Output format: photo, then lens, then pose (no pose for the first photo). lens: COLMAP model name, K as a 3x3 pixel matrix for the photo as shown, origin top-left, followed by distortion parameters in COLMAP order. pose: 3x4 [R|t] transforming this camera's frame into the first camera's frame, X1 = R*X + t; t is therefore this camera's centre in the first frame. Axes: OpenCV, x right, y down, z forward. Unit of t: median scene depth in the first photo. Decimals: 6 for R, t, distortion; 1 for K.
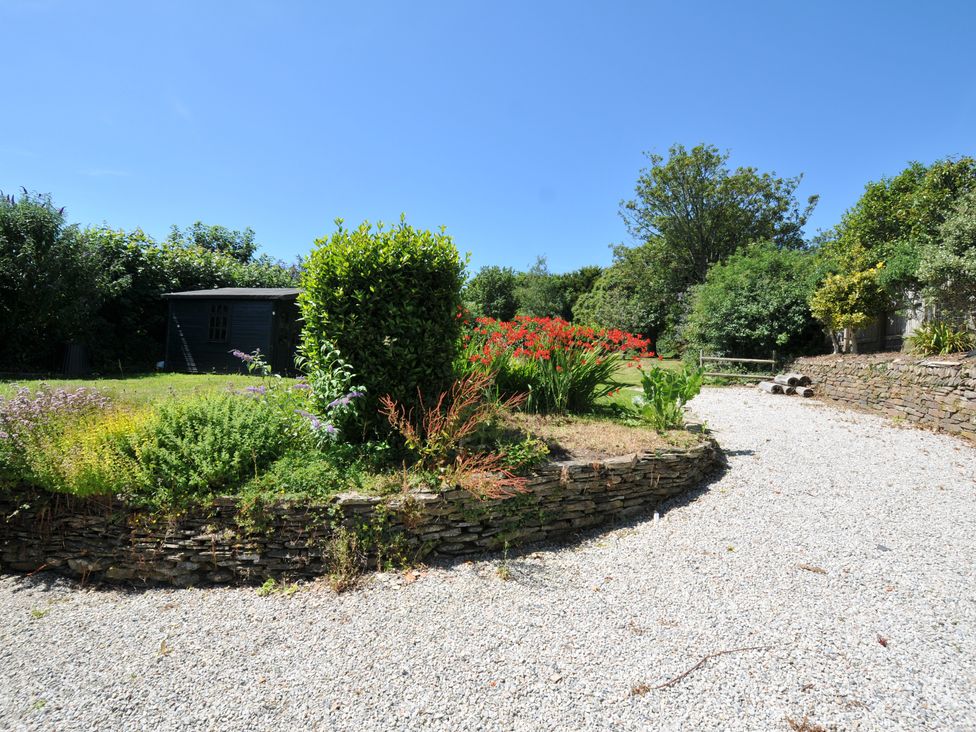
lens RADIAL K [[419.8, 0, 492.5], [0, 419.8, 370.3], [0, 0, 1]] dist [-0.000075, -0.011577]
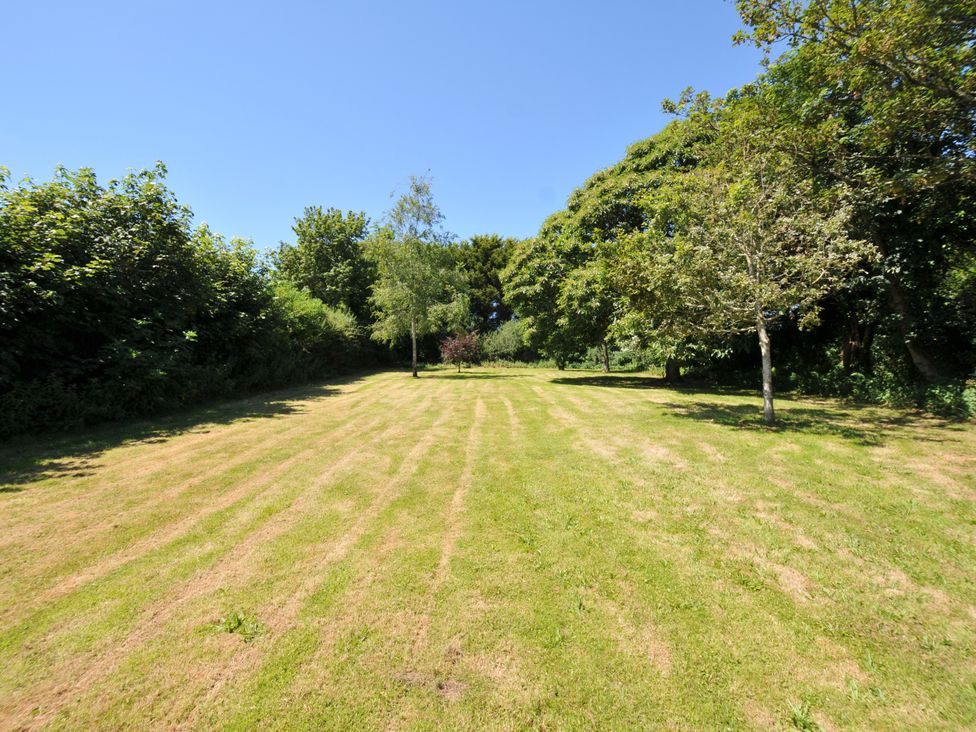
lens RADIAL K [[477.8, 0, 498.9], [0, 477.8, 370.2], [0, 0, 1]] dist [0.005548, -0.018940]
pose [[0.955214, -0.009607, 0.295758, 0.058661], [0.012651, 0.999885, -0.008380, -0.060778], [-0.295644, 0.011747, 0.955226, 0.749228]]
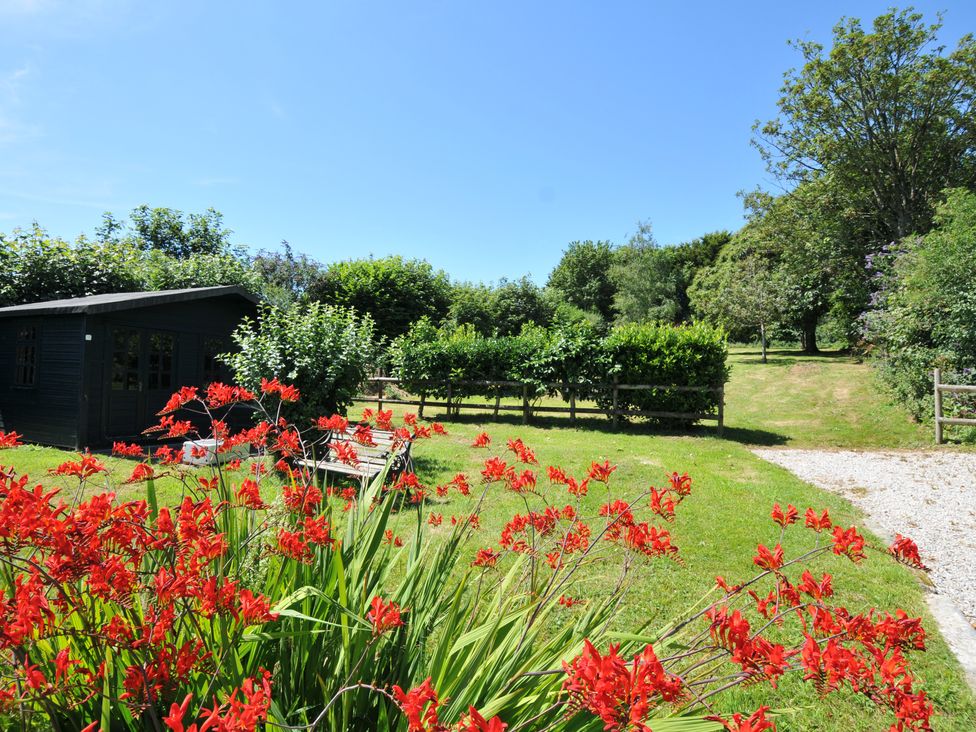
lens RADIAL K [[477.8, 0, 498.9], [0, 477.8, 370.2], [0, 0, 1]] dist [0.005548, -0.018940]
pose [[0.978047, -0.022534, -0.207164, 0.054889], [0.024494, 0.999676, 0.006902, -0.027994], [0.206942, -0.011825, 0.978282, 0.164602]]
